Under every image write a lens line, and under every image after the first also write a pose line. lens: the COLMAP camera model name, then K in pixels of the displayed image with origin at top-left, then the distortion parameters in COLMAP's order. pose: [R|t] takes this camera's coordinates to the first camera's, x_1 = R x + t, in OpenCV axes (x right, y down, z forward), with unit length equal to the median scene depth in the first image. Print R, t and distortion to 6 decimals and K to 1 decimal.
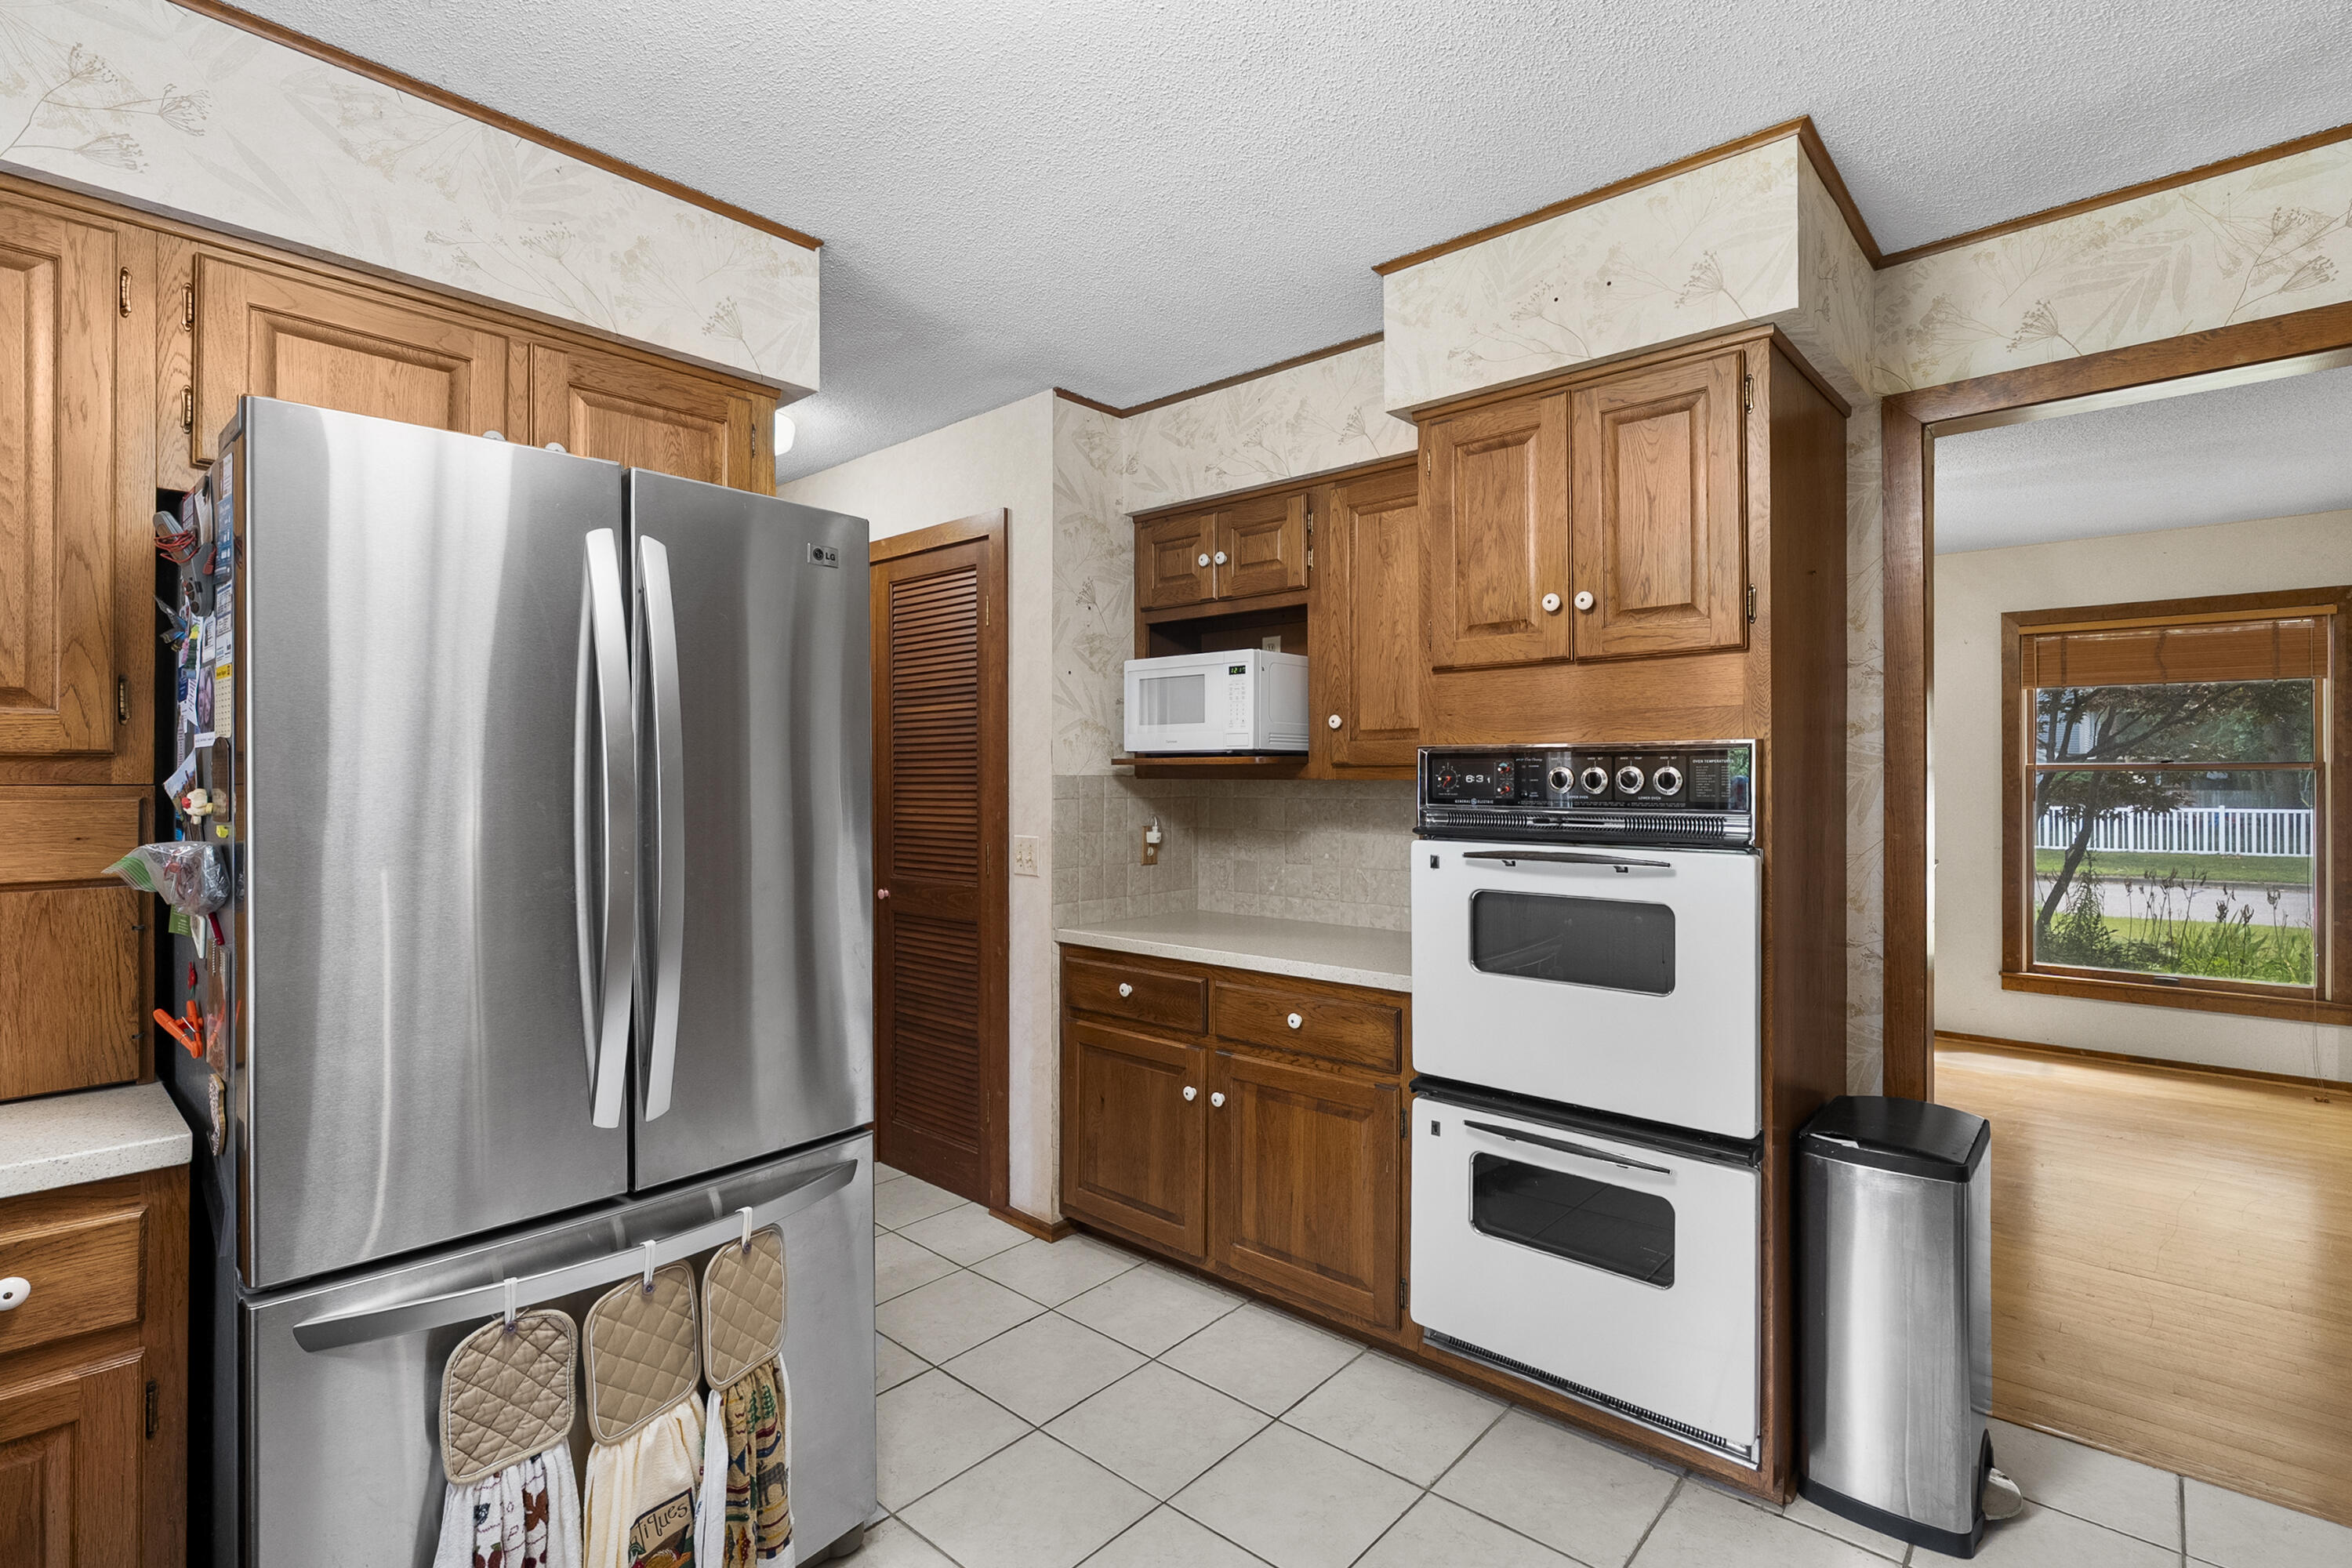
lens RADIAL K [[1082.3, 0, 1183.8], [0, 1082.3, 781.8], [0, 0, 1]] dist [-0.003155, 0.002209]
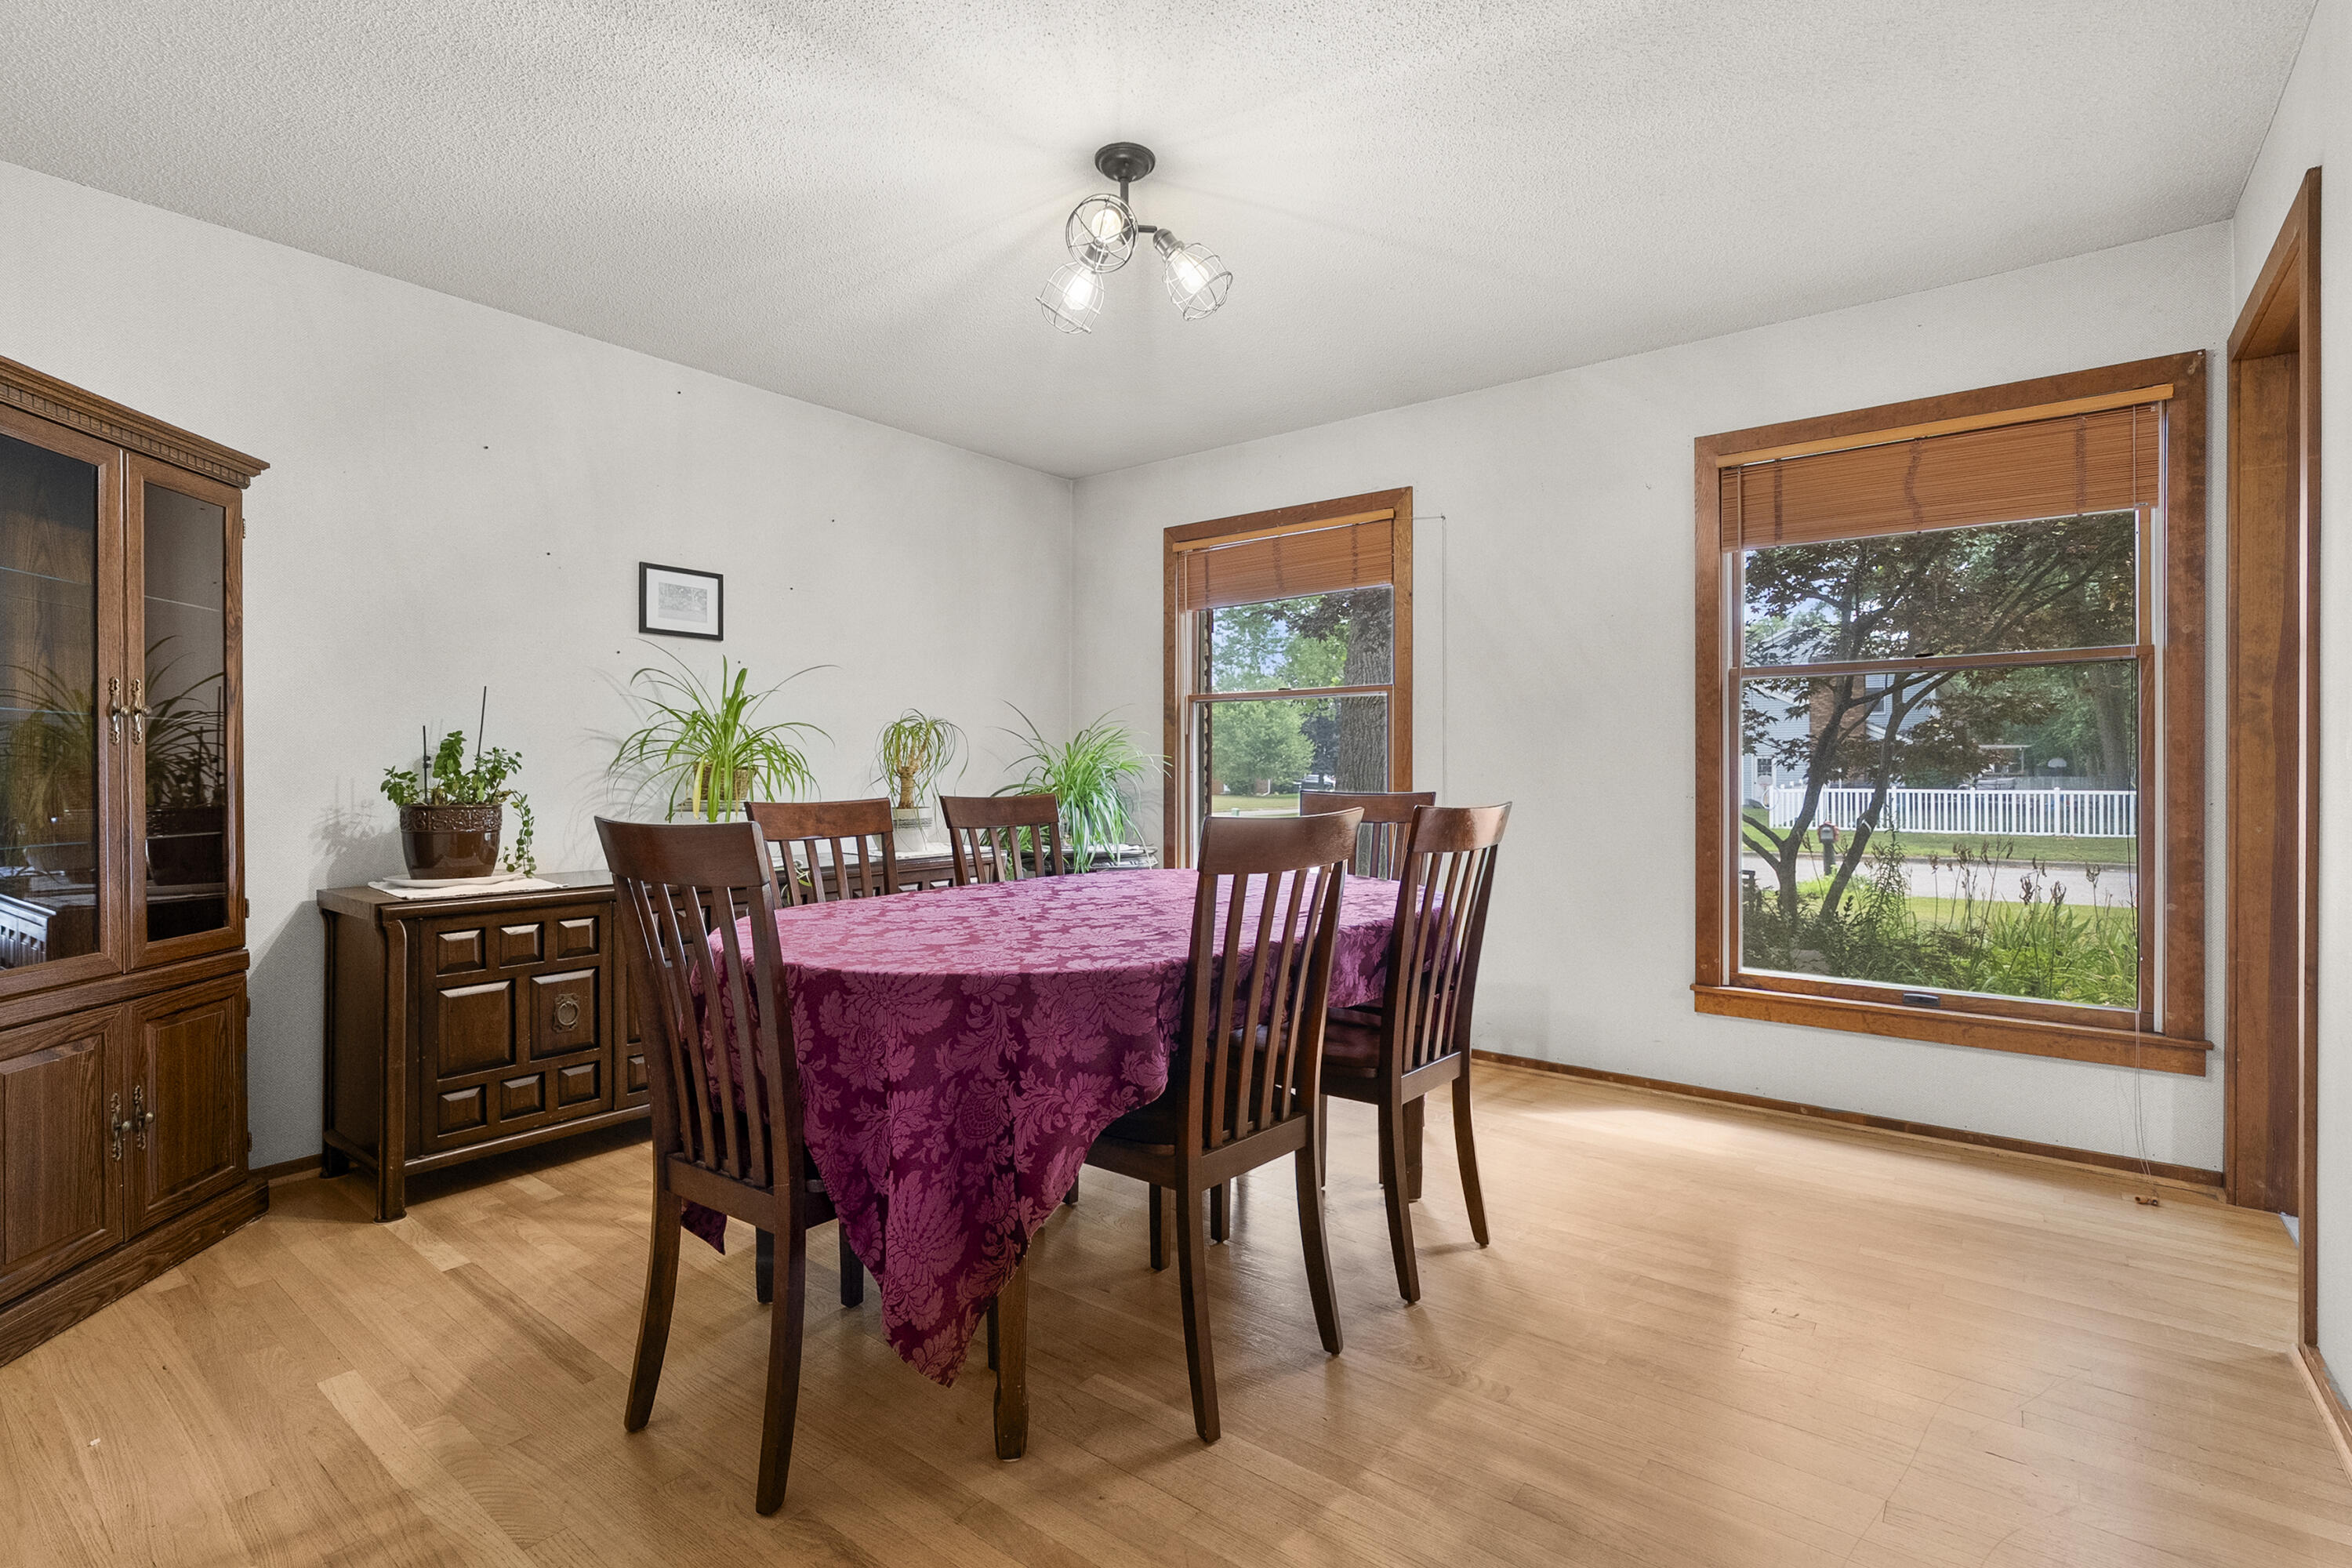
lens RADIAL K [[1082.3, 0, 1162.2], [0, 1082.3, 776.7], [0, 0, 1]] dist [-0.003155, 0.002209]
pose [[0.997492, -0.001092, 0.070768, 0.390411], [0.000784, 0.999990, 0.004378, 0.046370], [-0.070772, -0.004311, 0.997483, 0.370728]]
